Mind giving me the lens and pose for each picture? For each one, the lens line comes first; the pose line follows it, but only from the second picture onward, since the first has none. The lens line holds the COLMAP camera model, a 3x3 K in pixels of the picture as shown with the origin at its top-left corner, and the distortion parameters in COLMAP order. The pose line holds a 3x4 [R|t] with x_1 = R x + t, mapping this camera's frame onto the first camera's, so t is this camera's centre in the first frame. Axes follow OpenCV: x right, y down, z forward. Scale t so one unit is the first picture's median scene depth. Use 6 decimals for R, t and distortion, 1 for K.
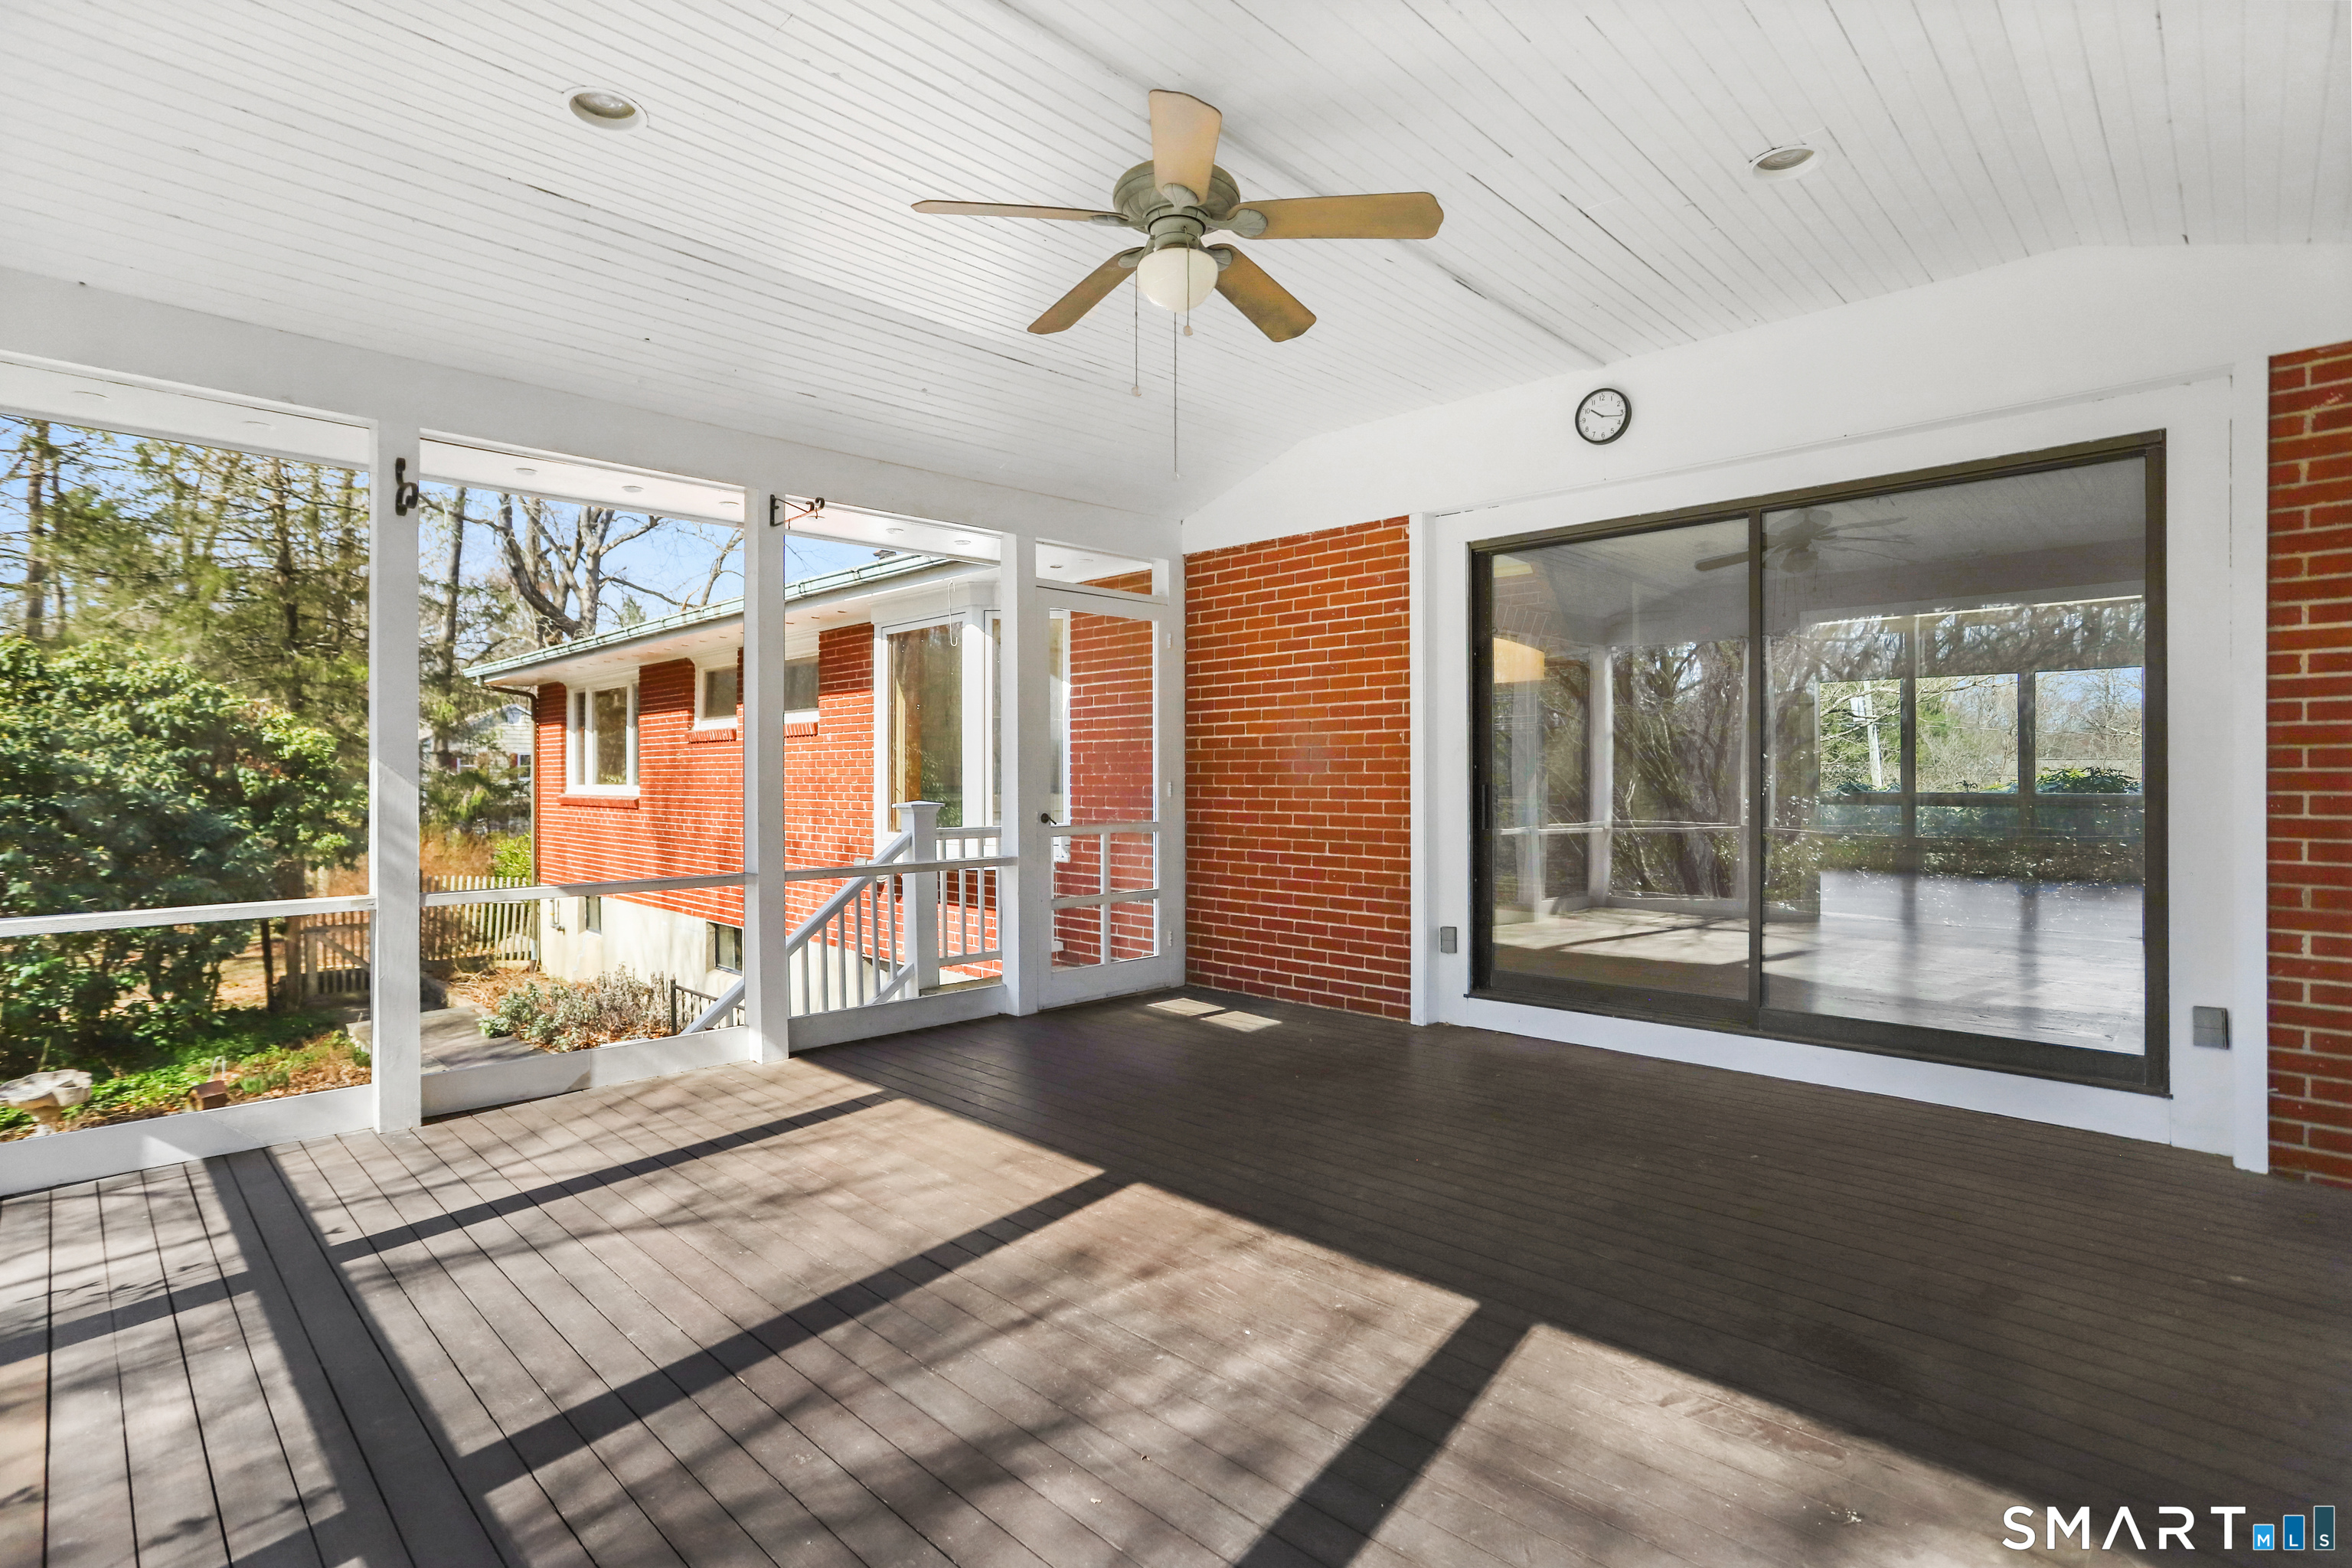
lens RADIAL K [[1135.8, 0, 1175.4], [0, 1135.8, 777.5], [0, 0, 1]] dist [-0.062173, 0.032550]
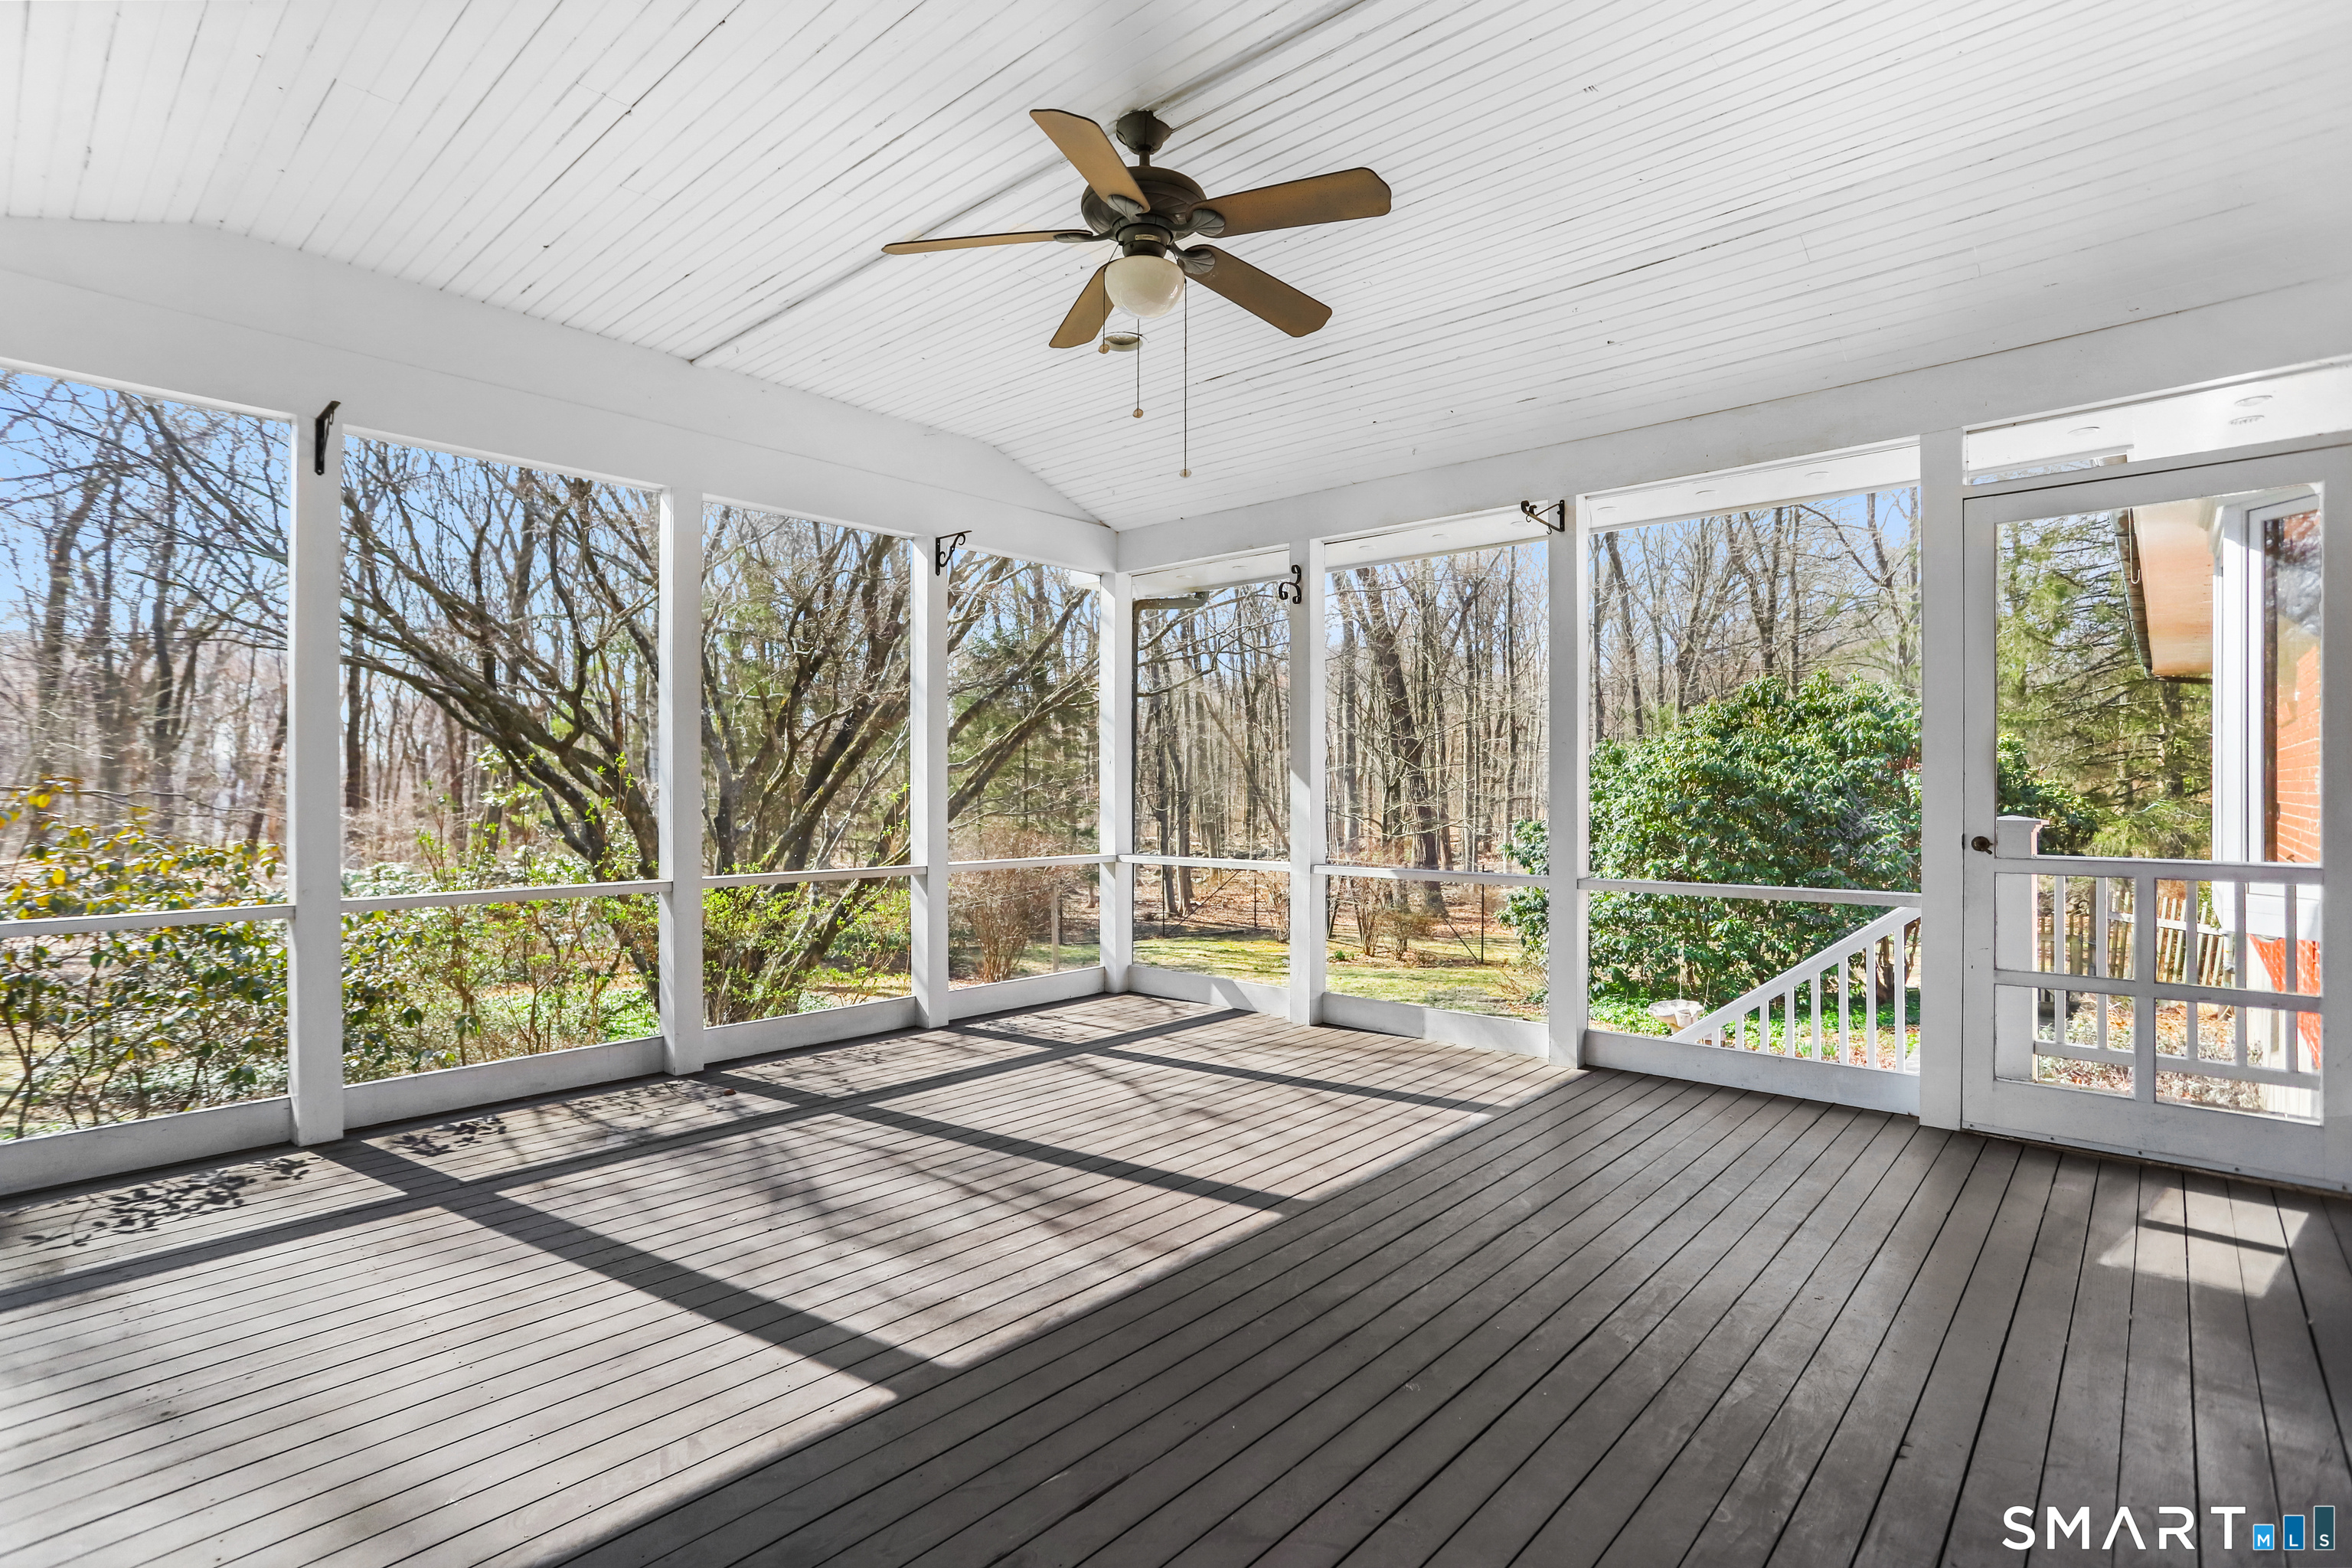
lens RADIAL K [[1135.8, 0, 1175.7], [0, 1135.8, 781.5], [0, 0, 1]] dist [-0.062173, 0.032550]
pose [[0.045455, -0.000427, -0.998966, 1.028227], [-0.000644, 1.000000, -0.000457, -0.000505], [0.998966, 0.000664, 0.045455, 1.004248]]
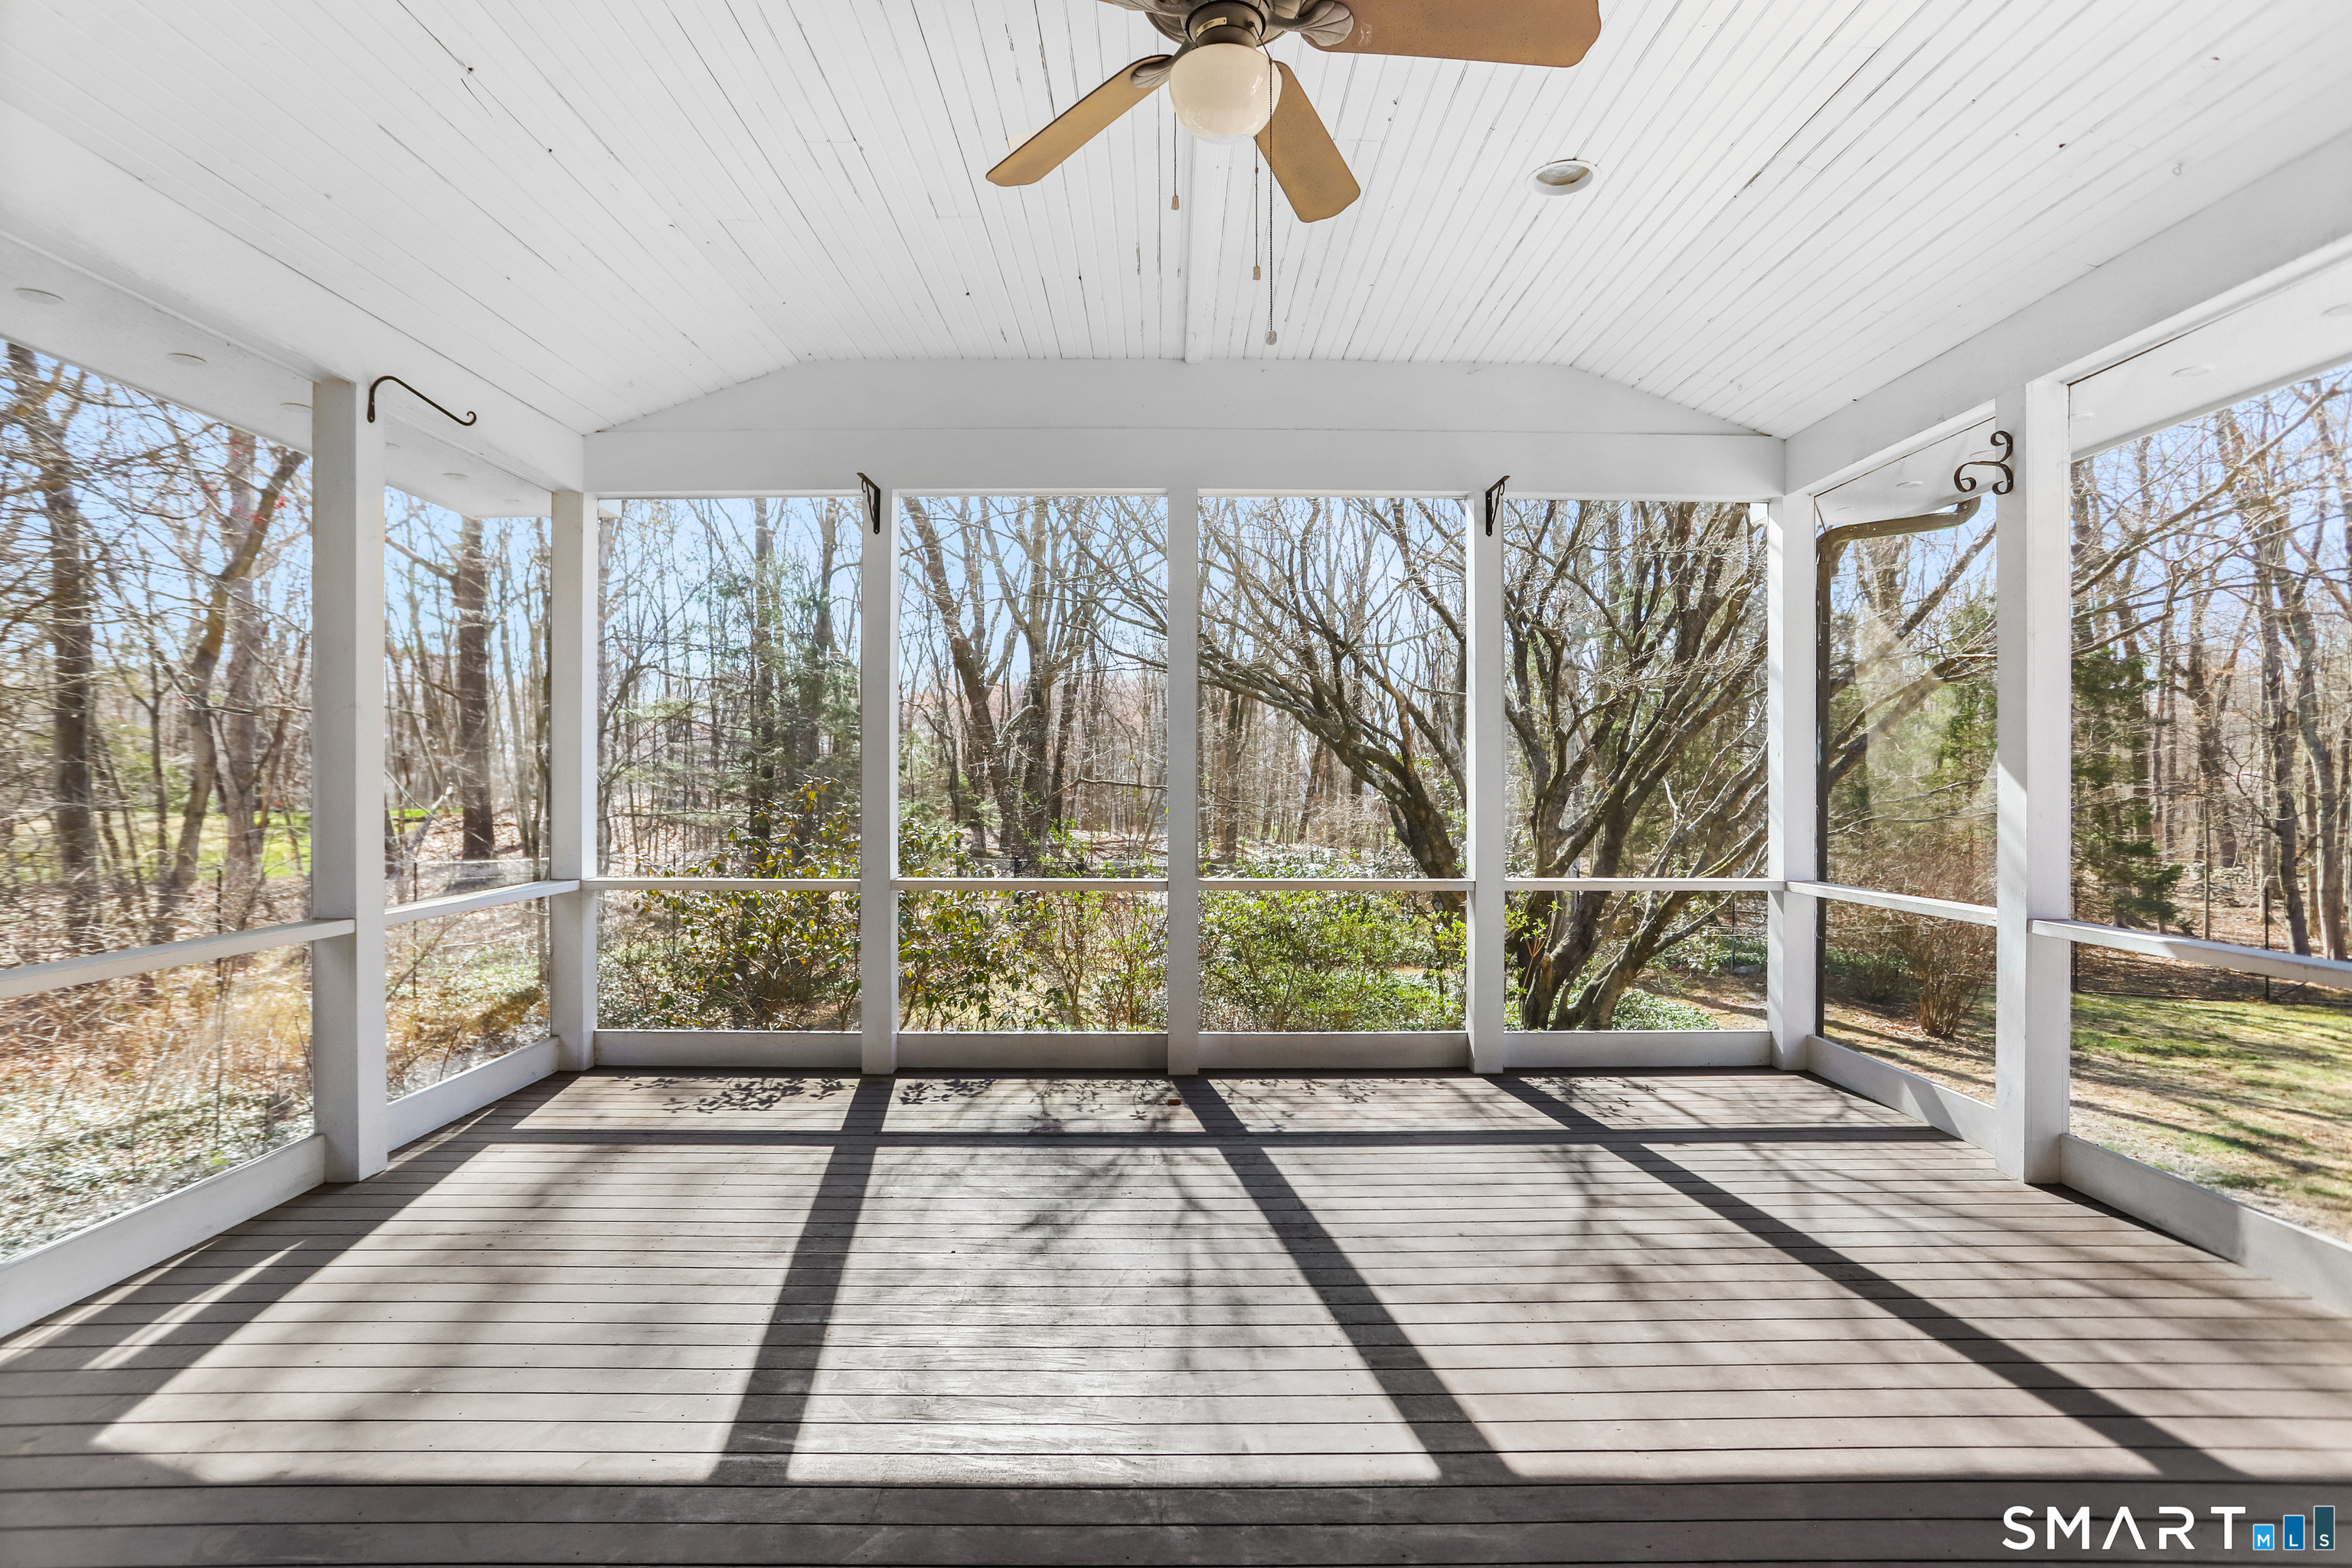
lens RADIAL K [[1135.8, 0, 1182.4], [0, 1135.8, 781.8], [0, 0, 1]] dist [-0.062173, 0.032550]
pose [[-0.709068, 0.002032, -0.705137, 0.537833], [0.000622, 0.999997, 0.002256, -0.004602], [0.705140, 0.001161, -0.709067, 1.519172]]
